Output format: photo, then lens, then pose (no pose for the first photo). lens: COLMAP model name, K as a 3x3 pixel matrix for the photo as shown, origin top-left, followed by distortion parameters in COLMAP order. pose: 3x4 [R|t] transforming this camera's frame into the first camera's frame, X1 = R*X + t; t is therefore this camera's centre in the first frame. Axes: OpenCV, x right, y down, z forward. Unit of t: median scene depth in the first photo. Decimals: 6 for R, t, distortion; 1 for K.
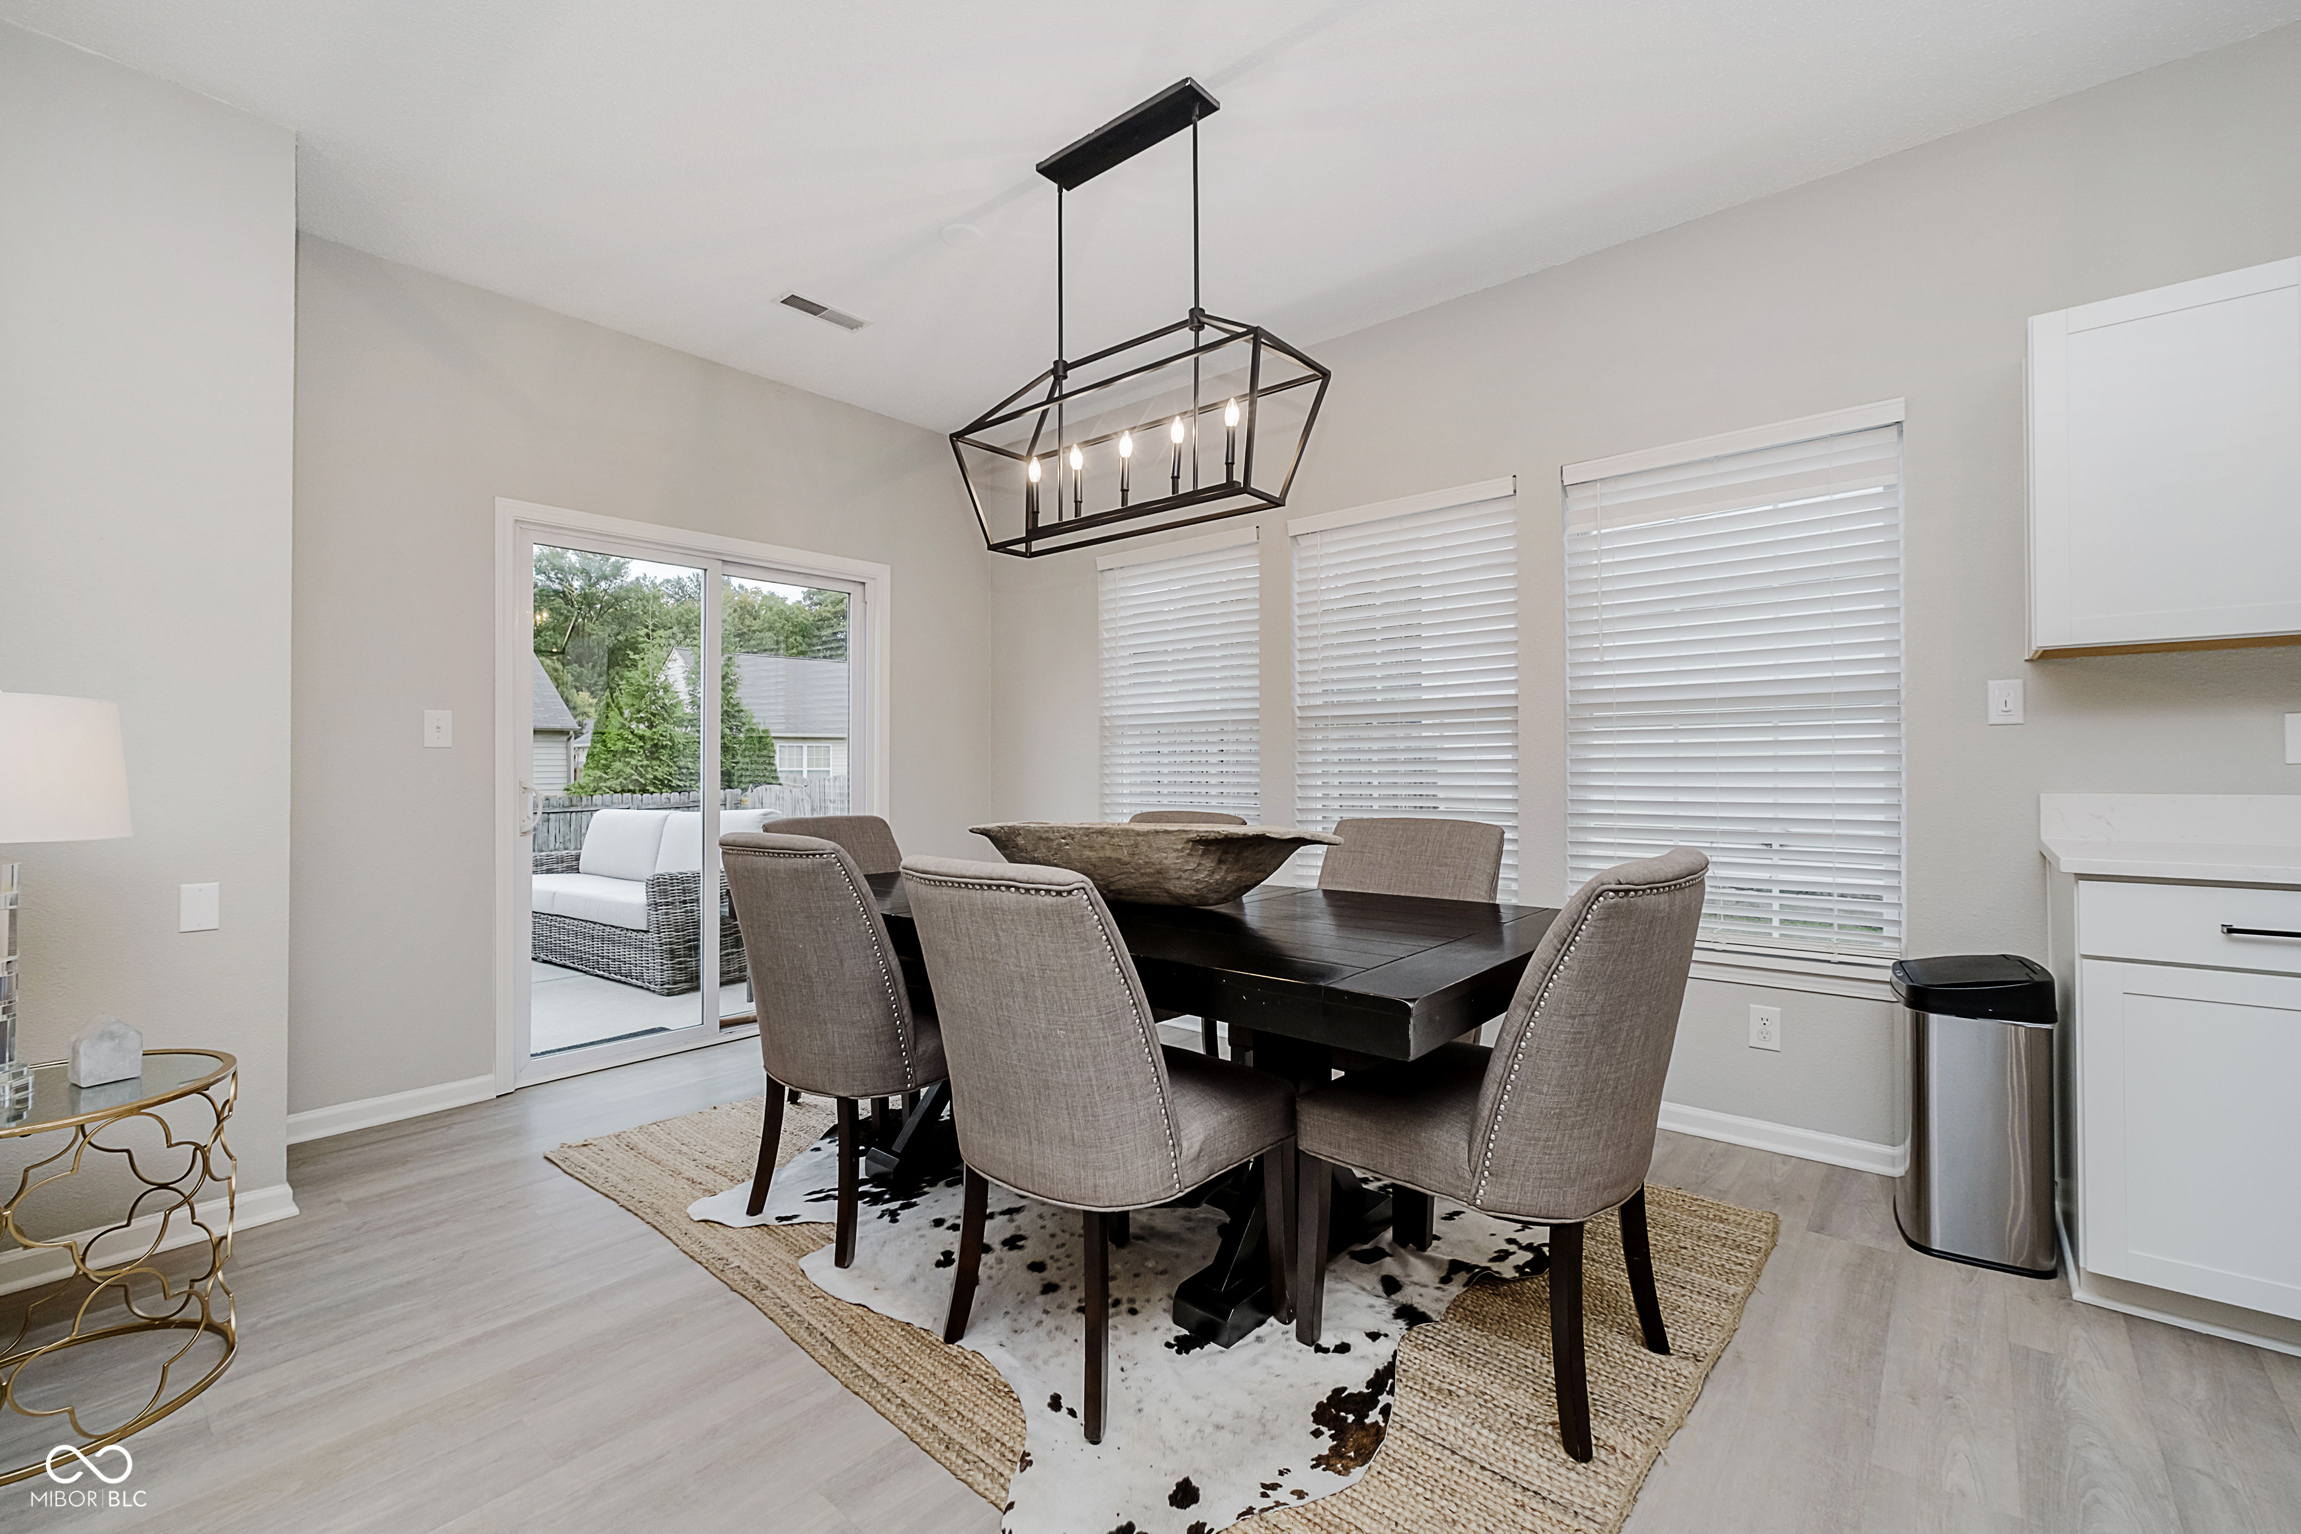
lens RADIAL K [[936.9, 0, 1150.9], [0, 936.9, 756.3], [0, 0, 1]] dist [-0.020578, 0.009224]
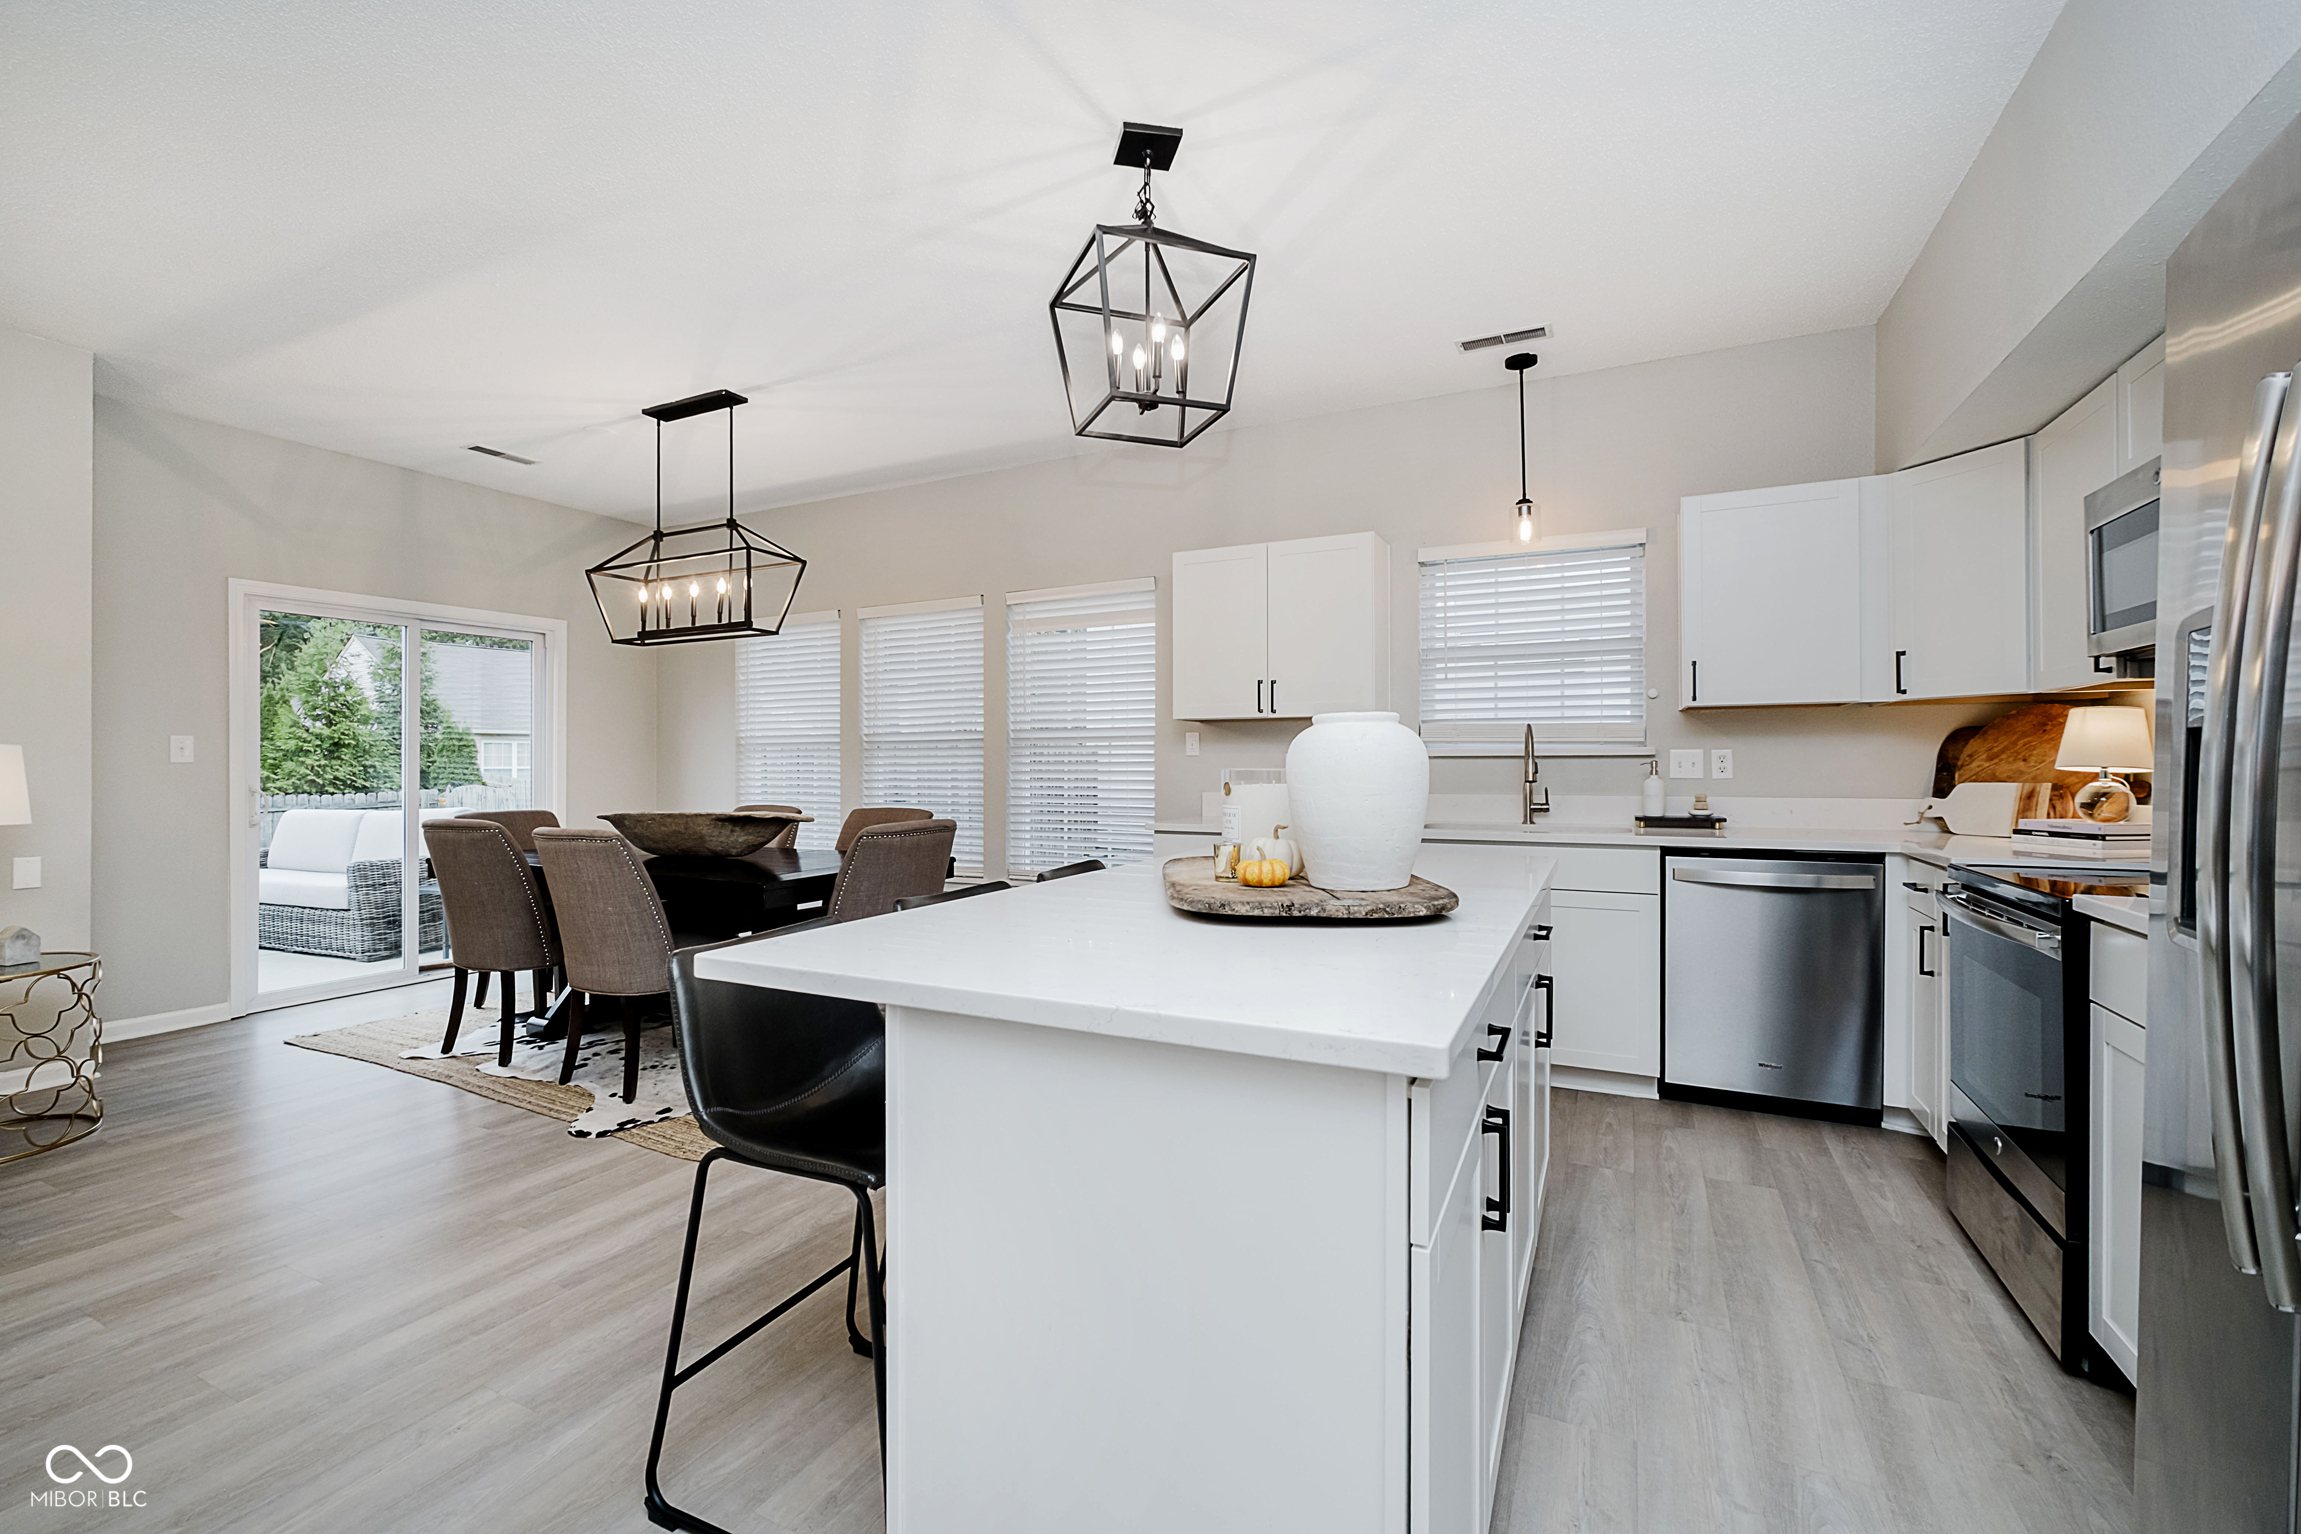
lens RADIAL K [[950.6, 0, 1136.9], [0, 950.6, 759.9], [0, 0, 1]] dist [0.001472, 0.000188]
pose [[0.975949, 0.001650, 0.217992, 0.248111], [-0.003448, 0.999963, 0.007867, -0.025171], [-0.217971, -0.008429, 0.975919, -0.563348]]
